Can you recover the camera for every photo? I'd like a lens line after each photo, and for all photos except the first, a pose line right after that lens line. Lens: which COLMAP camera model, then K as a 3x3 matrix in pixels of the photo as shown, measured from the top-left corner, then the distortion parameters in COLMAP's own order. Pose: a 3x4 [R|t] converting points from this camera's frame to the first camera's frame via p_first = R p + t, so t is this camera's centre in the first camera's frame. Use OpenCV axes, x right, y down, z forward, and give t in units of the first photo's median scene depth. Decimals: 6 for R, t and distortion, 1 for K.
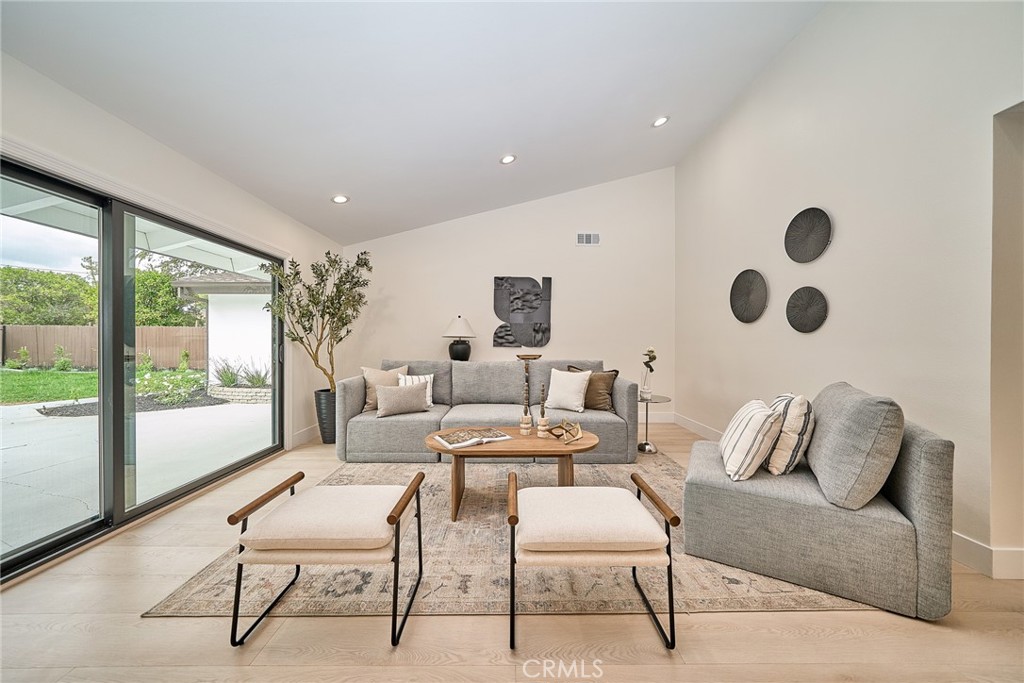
lens RADIAL K [[360.2, 0, 509.4], [0, 360.2, 345.8], [0, 0, 1]] dist [0.004677, -0.001322]
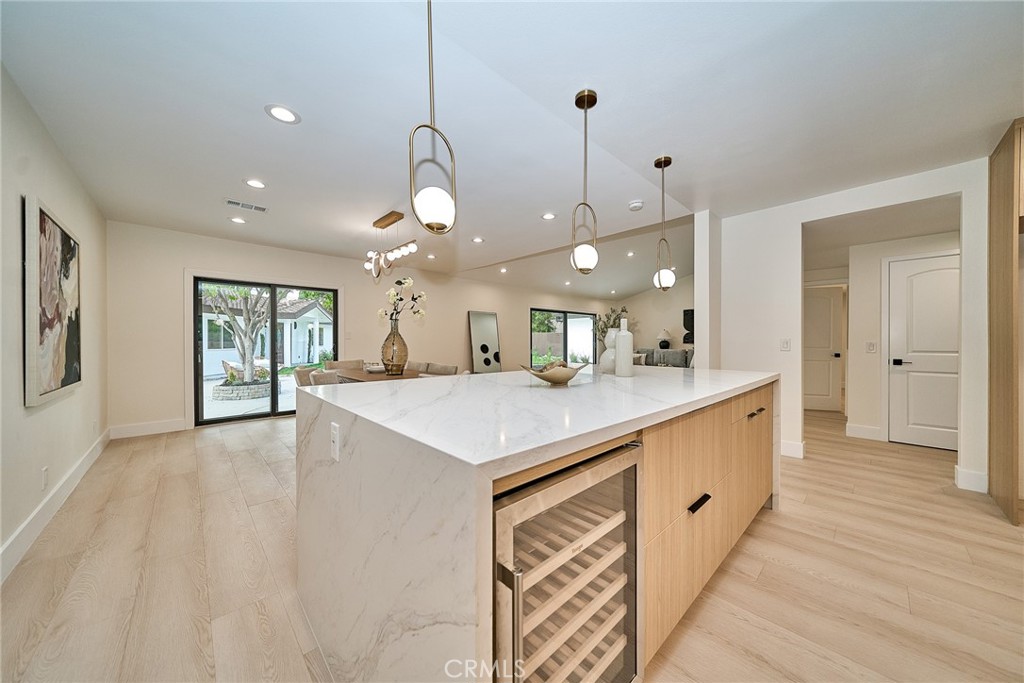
lens RADIAL K [[360.2, 0, 503.0], [0, 360.2, 342.7], [0, 0, 1]] dist [0.004677, -0.001322]
pose [[0.687166, 0.003910, -0.726490, 0.957565], [-0.008072, 0.999965, -0.002254, 0.013008], [0.726456, 0.007413, 0.687174, -1.528234]]
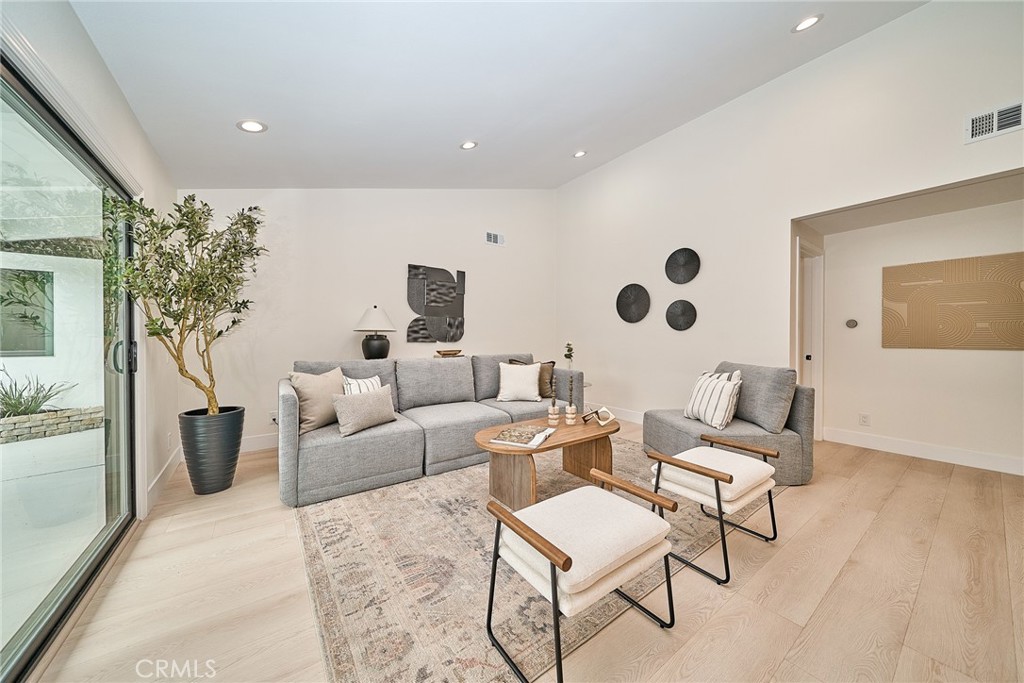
lens RADIAL K [[360.2, 0, 516.4], [0, 360.2, 339.6], [0, 0, 1]] dist [0.004677, -0.001322]
pose [[0.803683, -0.005843, 0.595029, -0.449061], [0.007350, 0.999973, -0.000107, -0.002134], [-0.595012, 0.004460, 0.803704, 0.147150]]
